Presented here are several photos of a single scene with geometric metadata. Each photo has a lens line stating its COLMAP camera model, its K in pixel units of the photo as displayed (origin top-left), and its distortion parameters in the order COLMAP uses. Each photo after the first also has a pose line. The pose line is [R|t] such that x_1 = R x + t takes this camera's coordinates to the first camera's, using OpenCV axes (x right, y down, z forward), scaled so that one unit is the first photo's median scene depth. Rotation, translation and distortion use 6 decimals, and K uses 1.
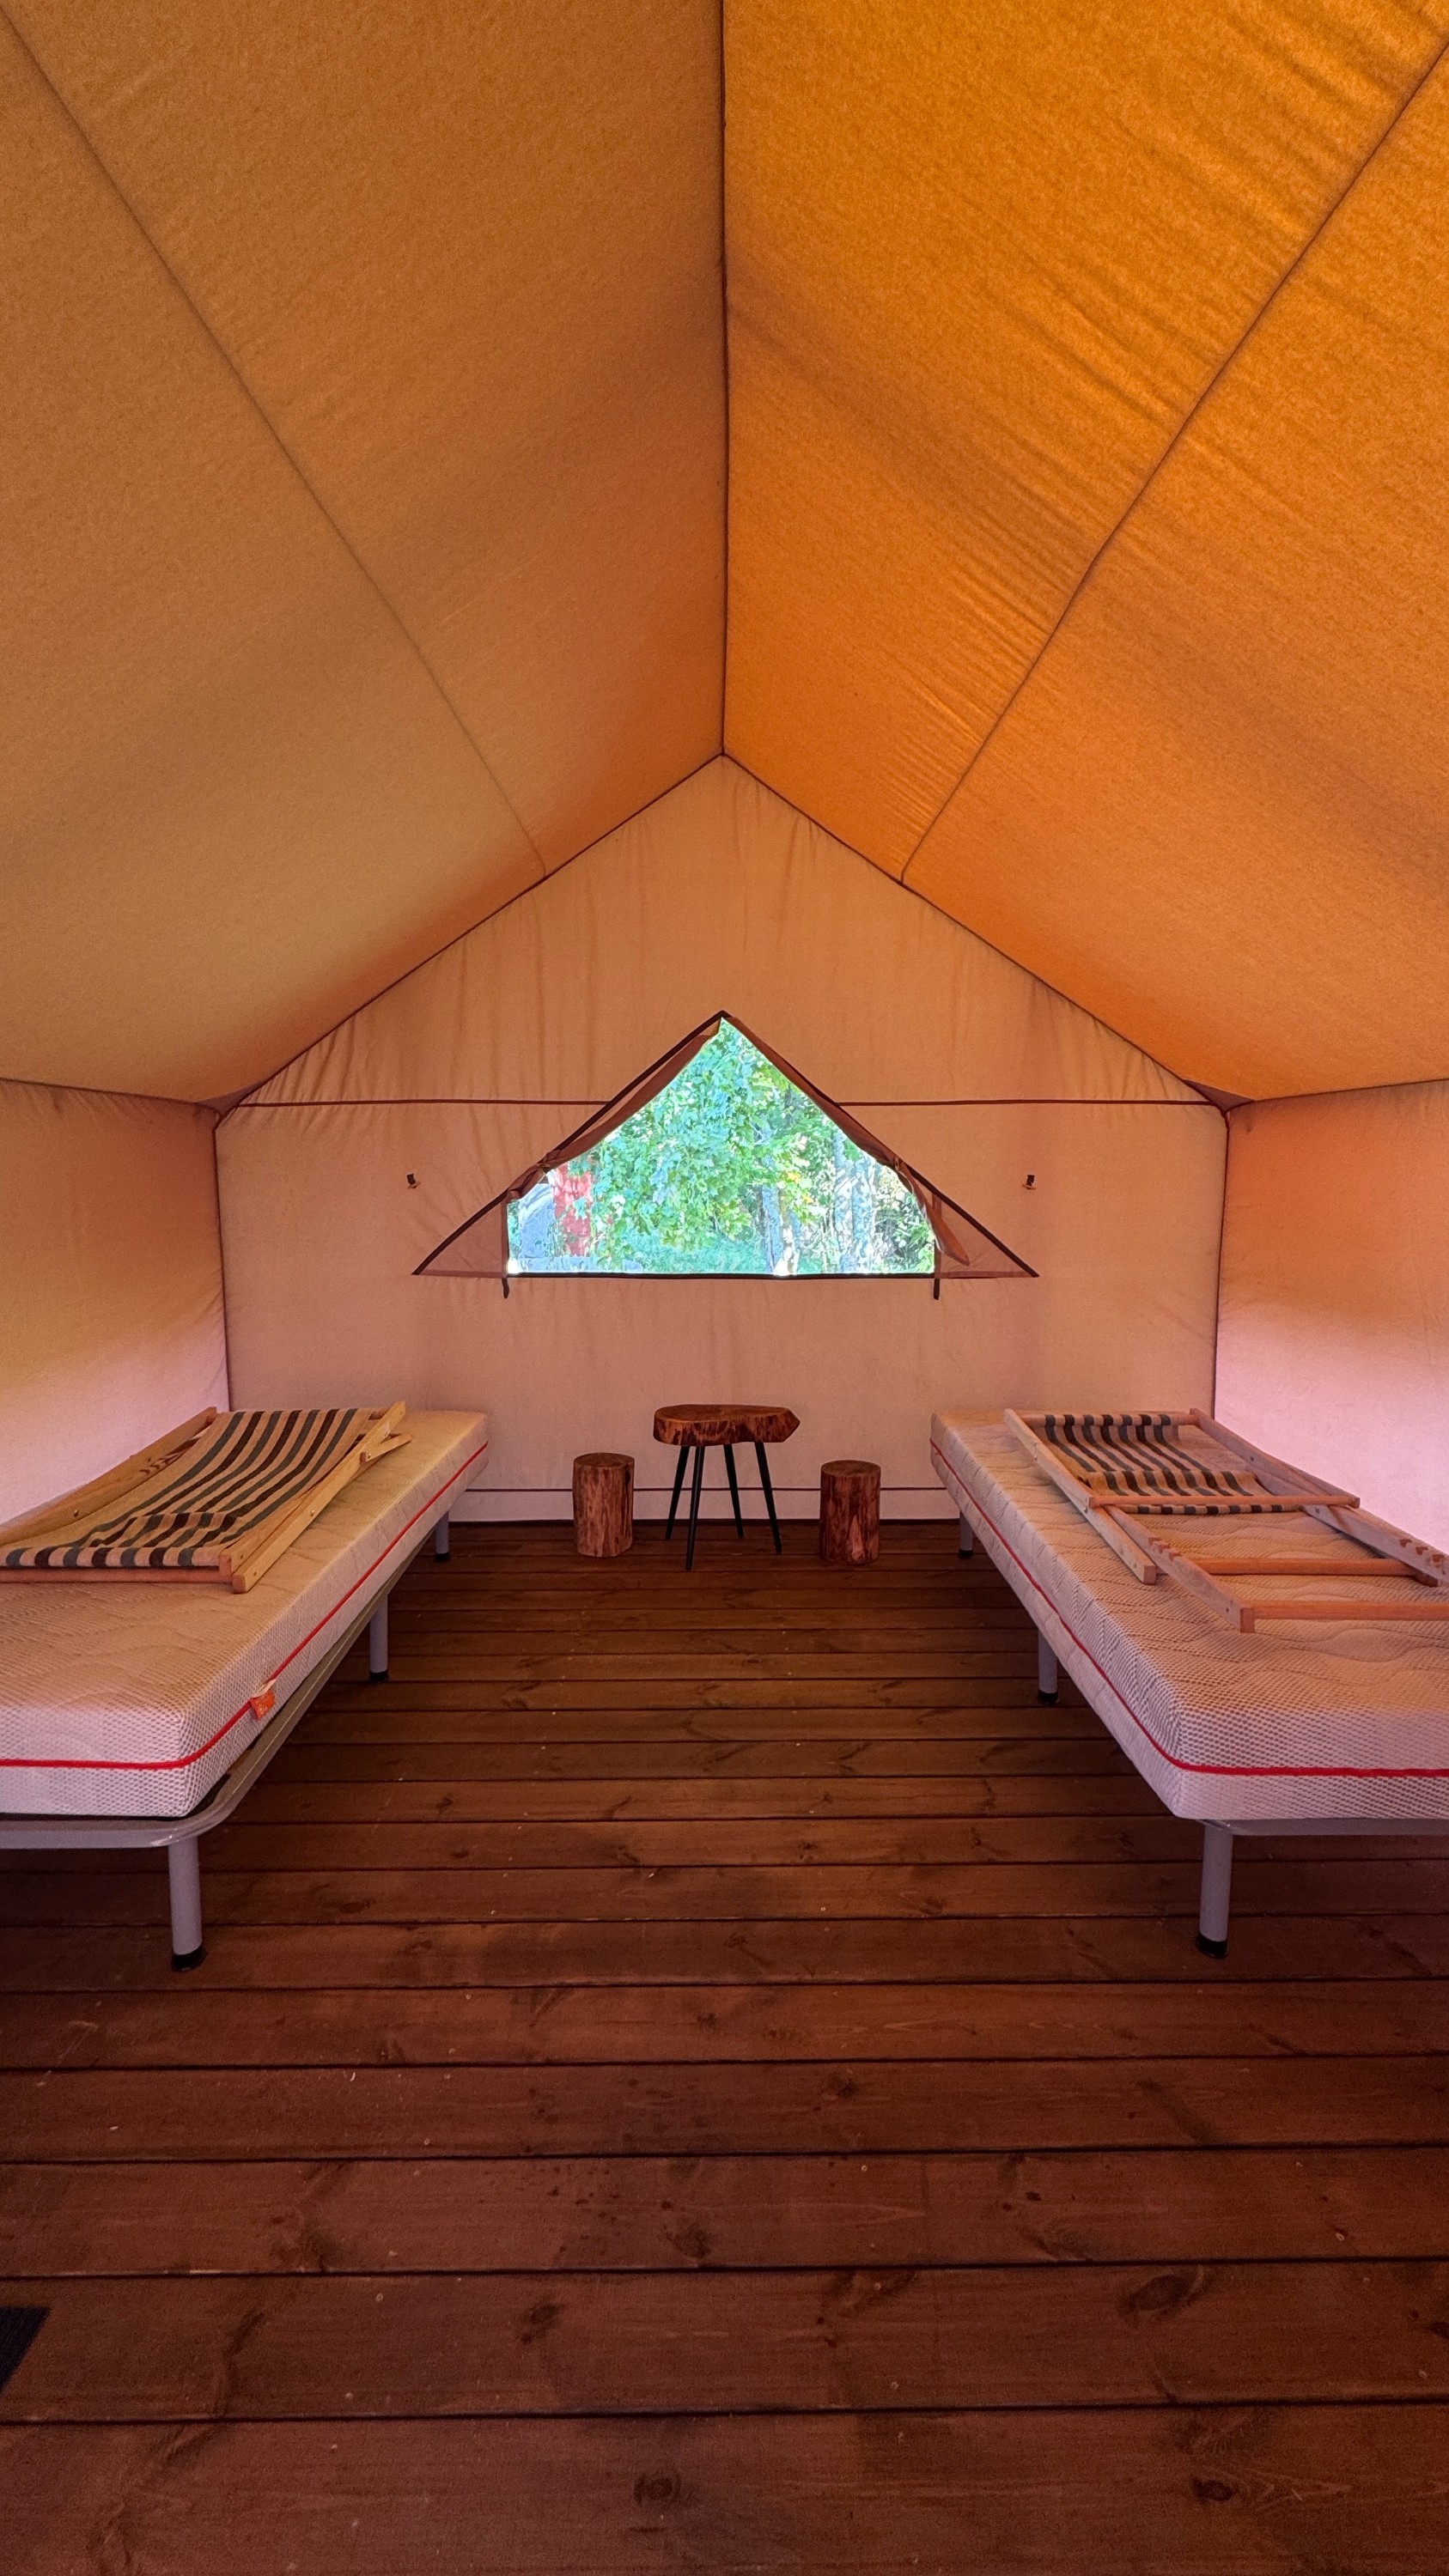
lens RADIAL K [[1021.3, 0, 730.0], [0, 1021.3, 1280.0], [0, 0, 1]] dist [-0.003001, -0.000066]
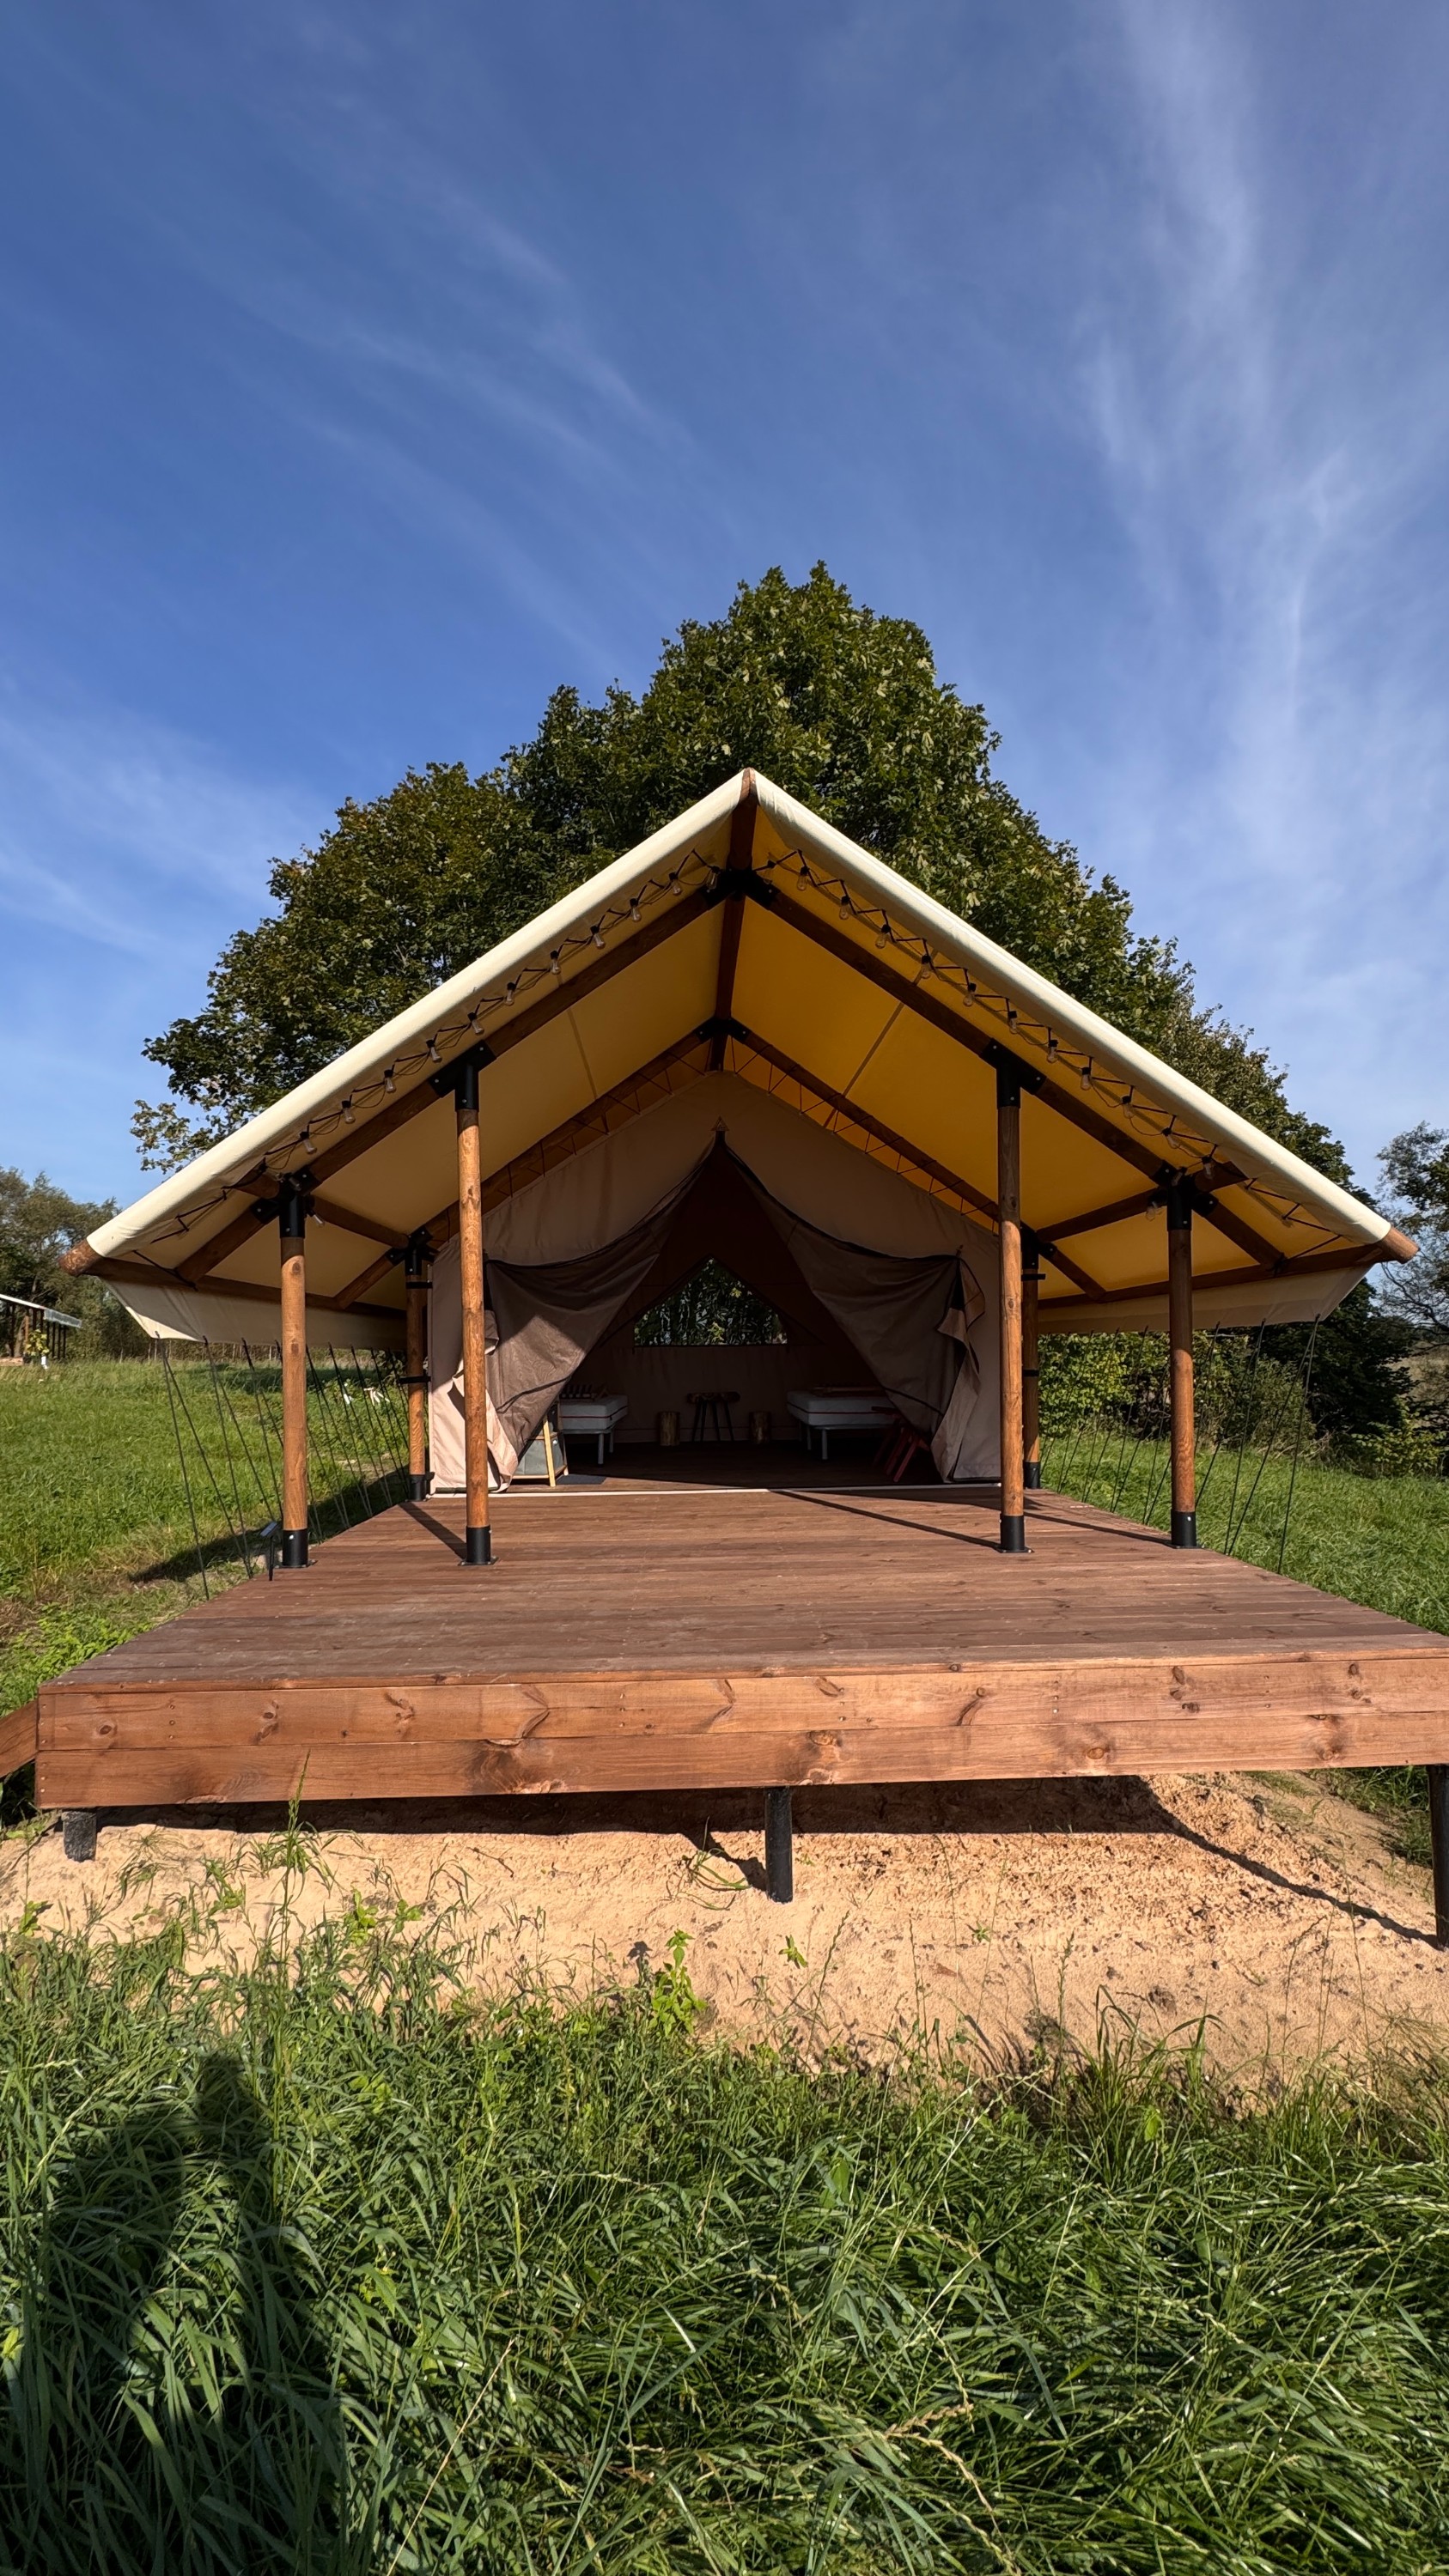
lens RADIAL K [[1021.3, 0, 730.0], [0, 1021.3, 1280.0], [0, 0, 1]] dist [-0.003001, -0.000066]
pose [[0.999531, -0.013116, 0.027676, -0.044913], [0.017911, 0.983352, -0.180829, 0.459756], [-0.024843, 0.181240, 0.983125, -2.467578]]
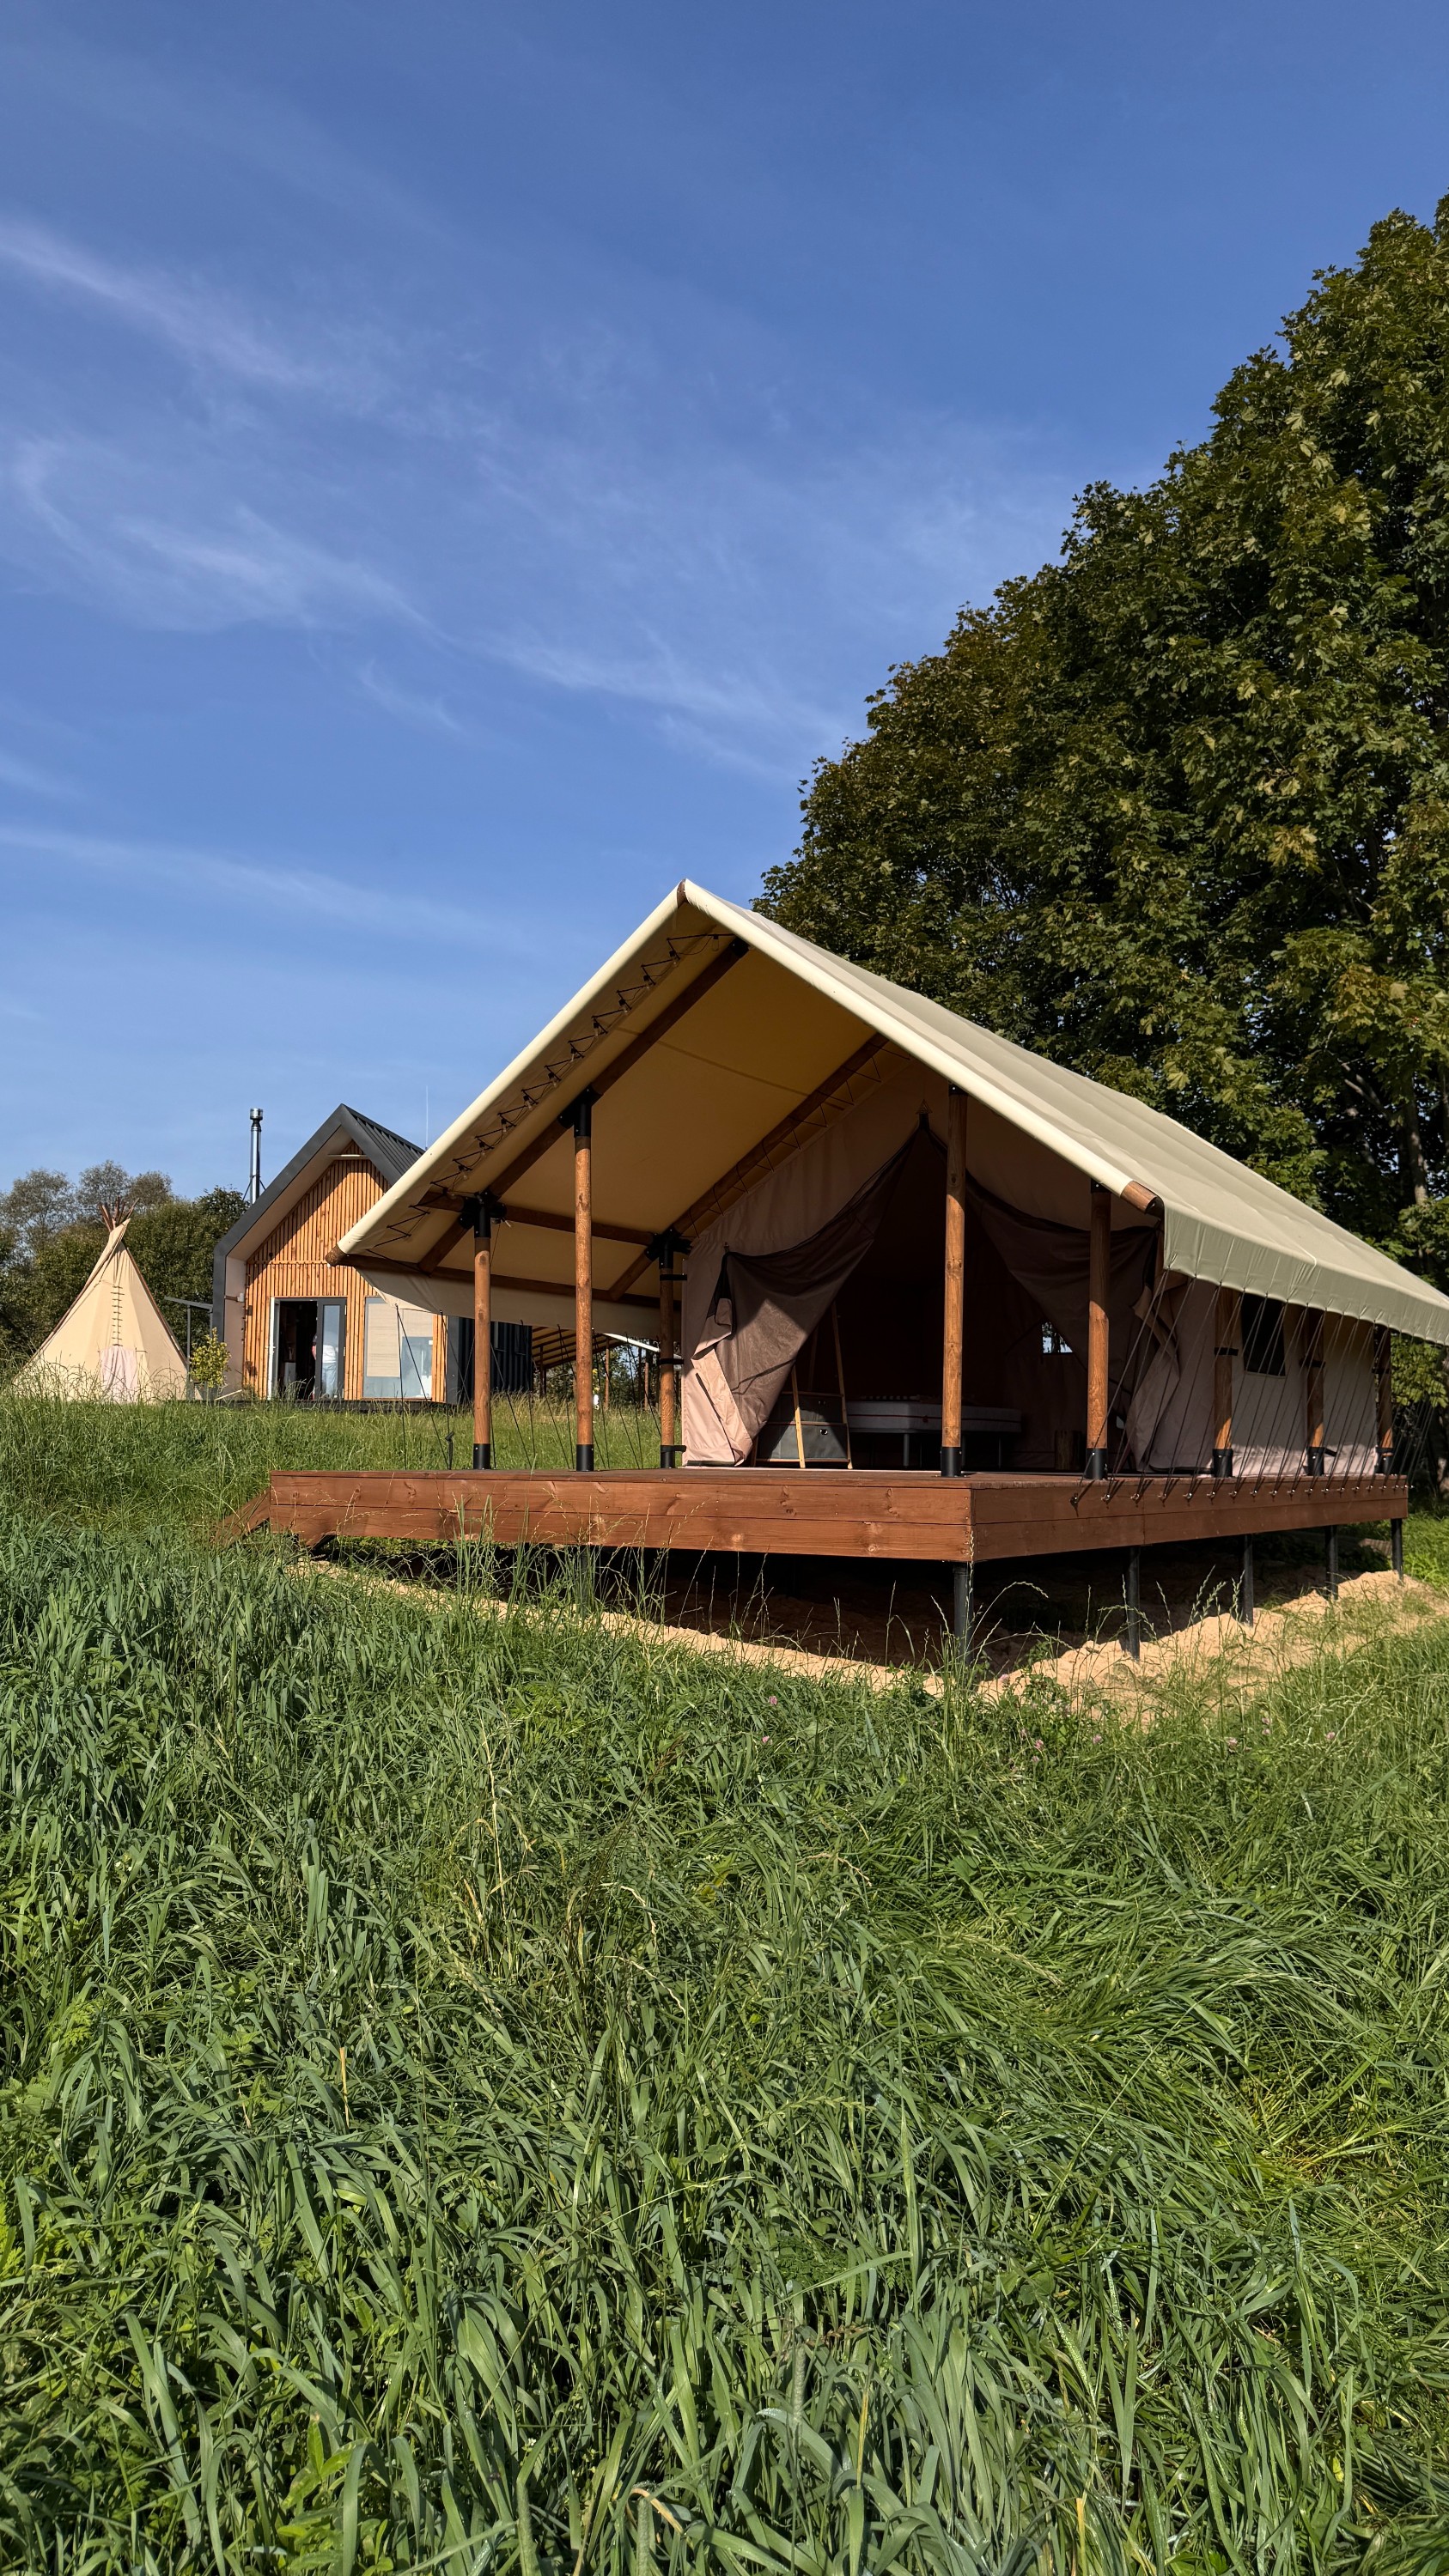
lens RADIAL K [[1809.2, 0, 724.5], [0, 1809.2, 1288.0], [0, 0, 1]] dist [0.050532, -0.002302]
pose [[0.840890, -0.044226, -0.539396, 2.006284], [-0.065659, 0.980957, -0.182790, 0.917281], [0.537209, 0.189122, 0.821973, -3.925698]]
